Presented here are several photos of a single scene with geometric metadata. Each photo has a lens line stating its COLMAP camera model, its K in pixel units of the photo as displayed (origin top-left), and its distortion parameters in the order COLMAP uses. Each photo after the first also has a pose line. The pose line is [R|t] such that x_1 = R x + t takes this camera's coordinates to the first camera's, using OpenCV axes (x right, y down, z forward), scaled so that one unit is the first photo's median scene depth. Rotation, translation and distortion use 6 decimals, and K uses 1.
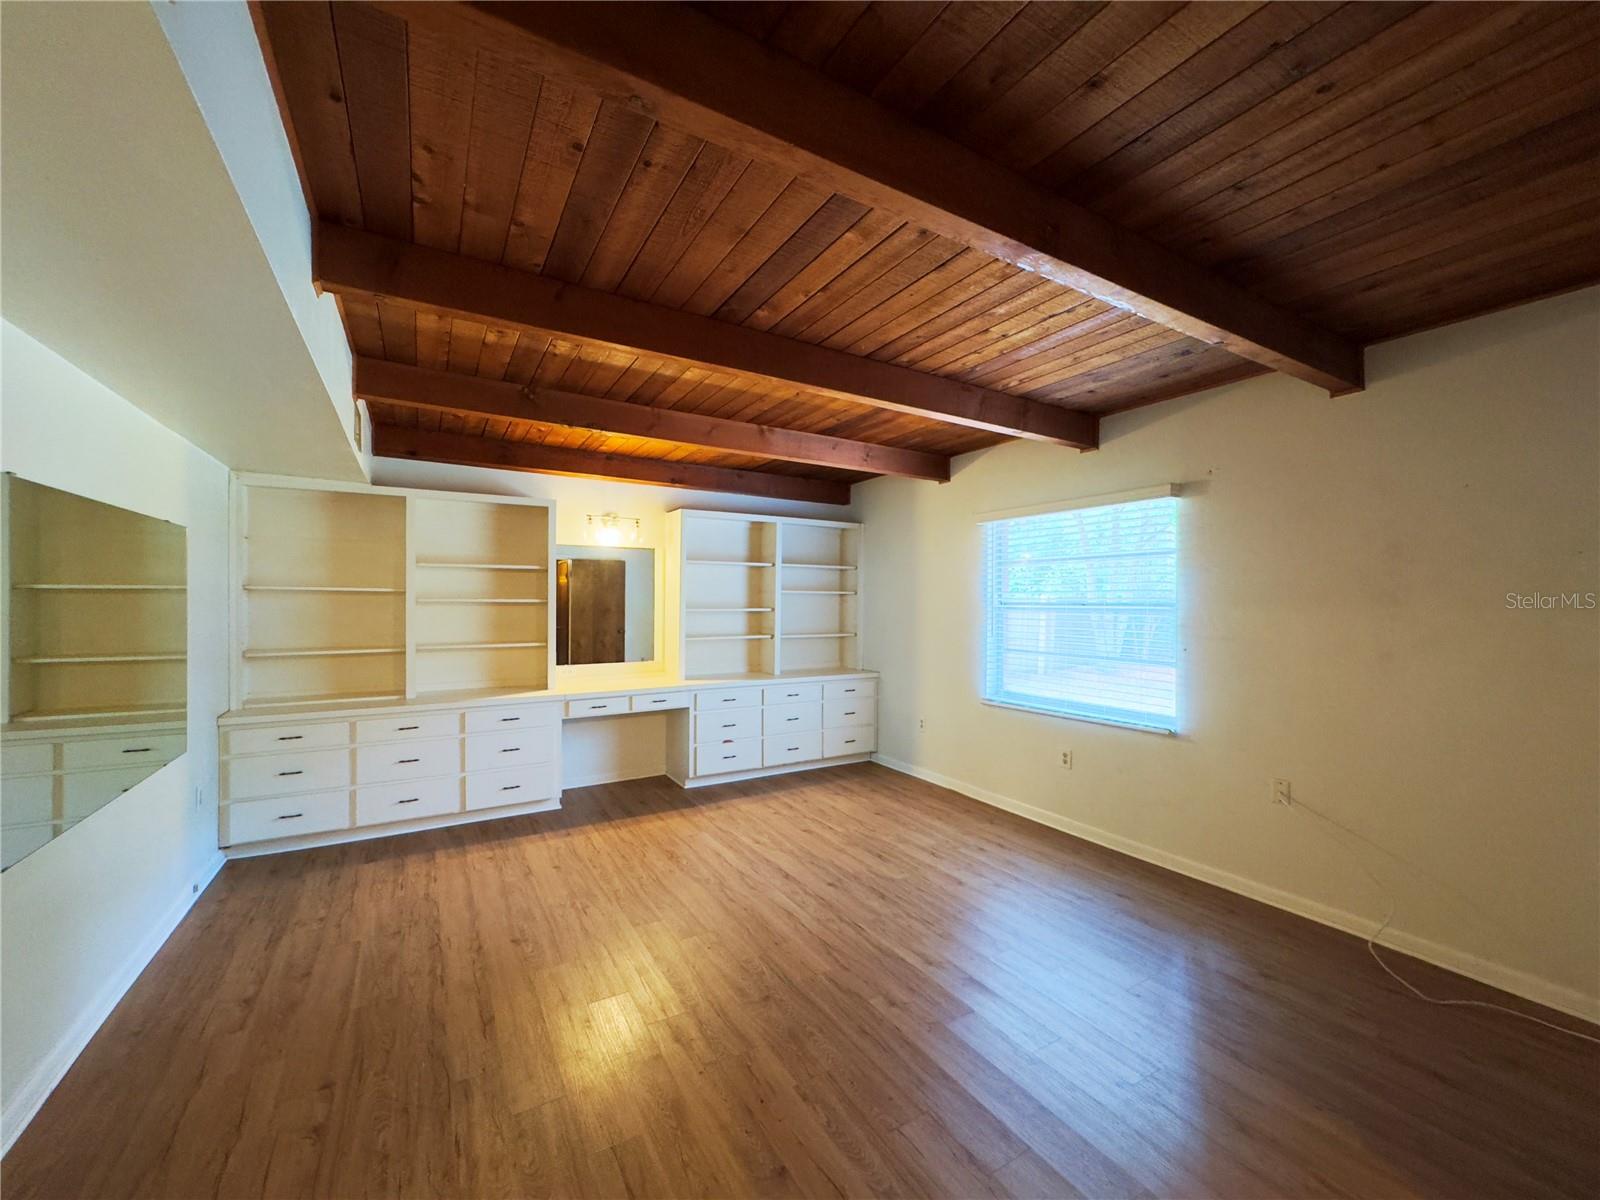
lens RADIAL K [[638.8, 0, 799.0], [0, 638.8, 599.9], [0, 0, 1]] dist [0.001375, 0.000070]
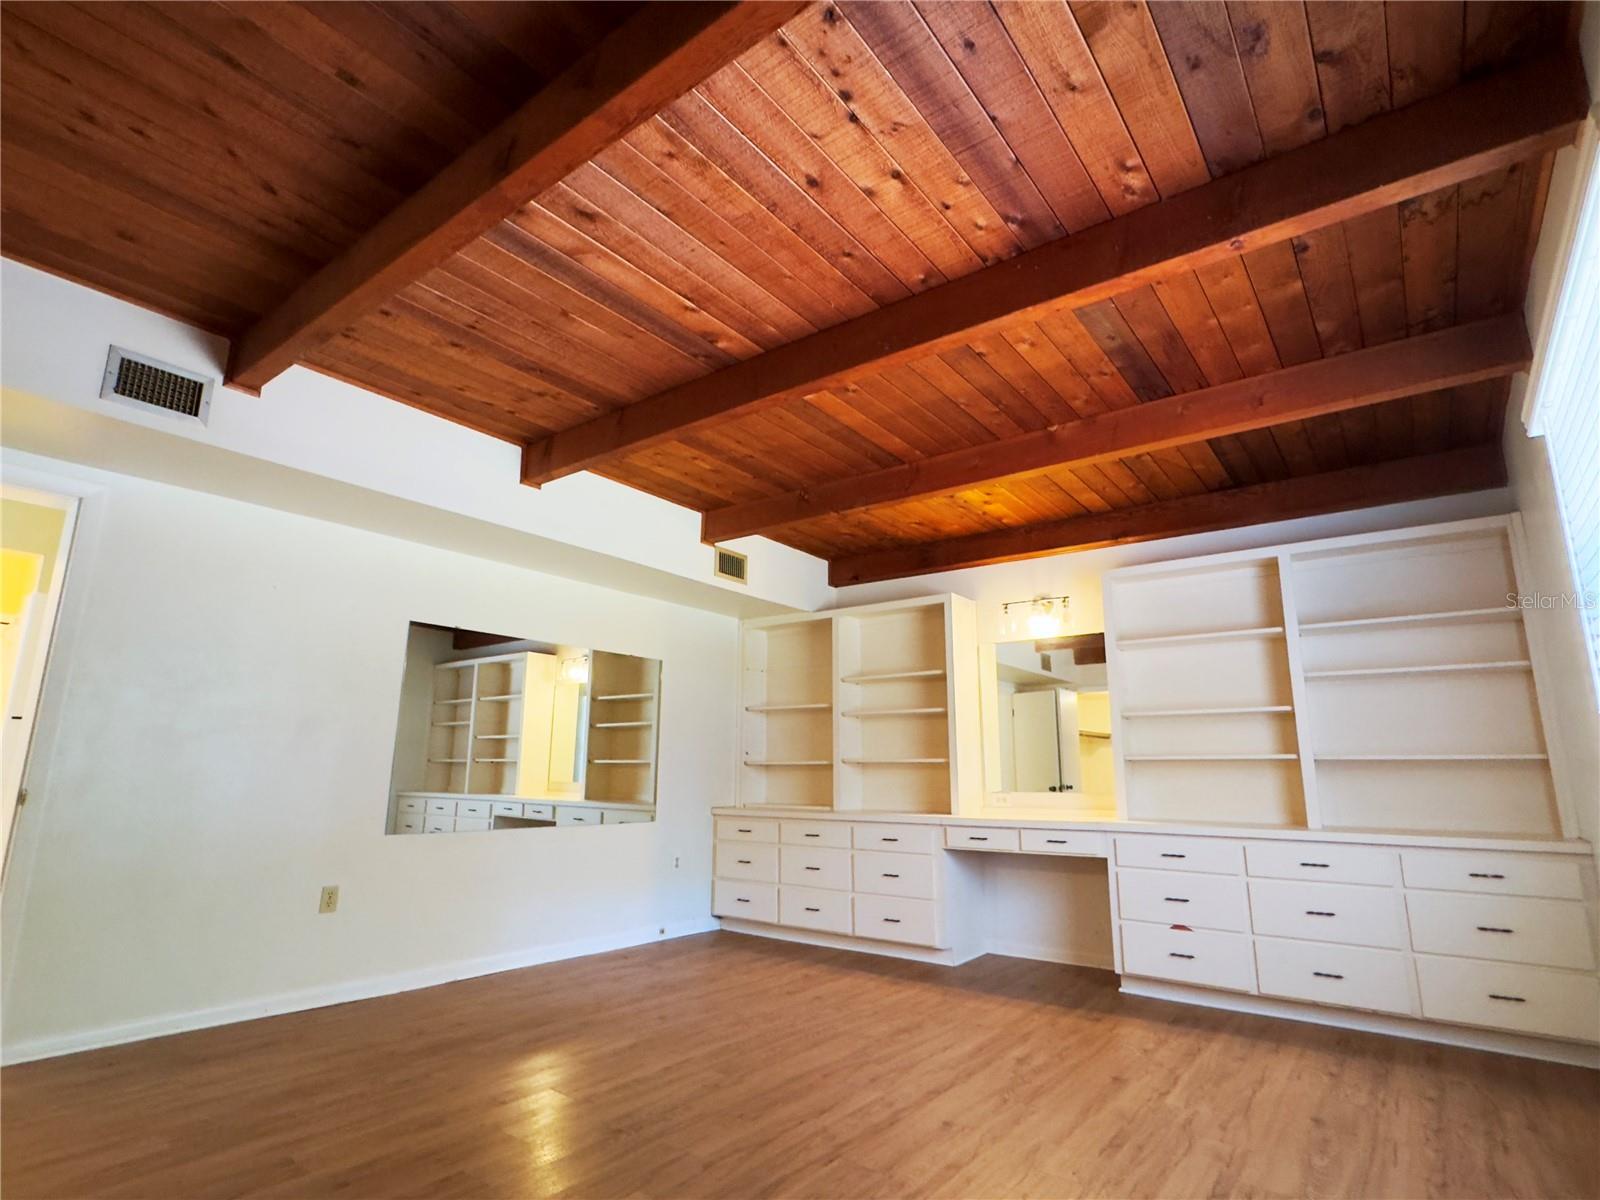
lens RADIAL K [[812.2, 0, 797.1], [0, 812.2, 601.9], [0, 0, 1]] dist [-0.000965, 0.000009]
pose [[0.371509, -0.196592, -0.907377, 0.596246], [-0.007104, 0.976694, -0.214519, 0.103918], [0.928402, 0.086142, 0.361454, 0.427672]]
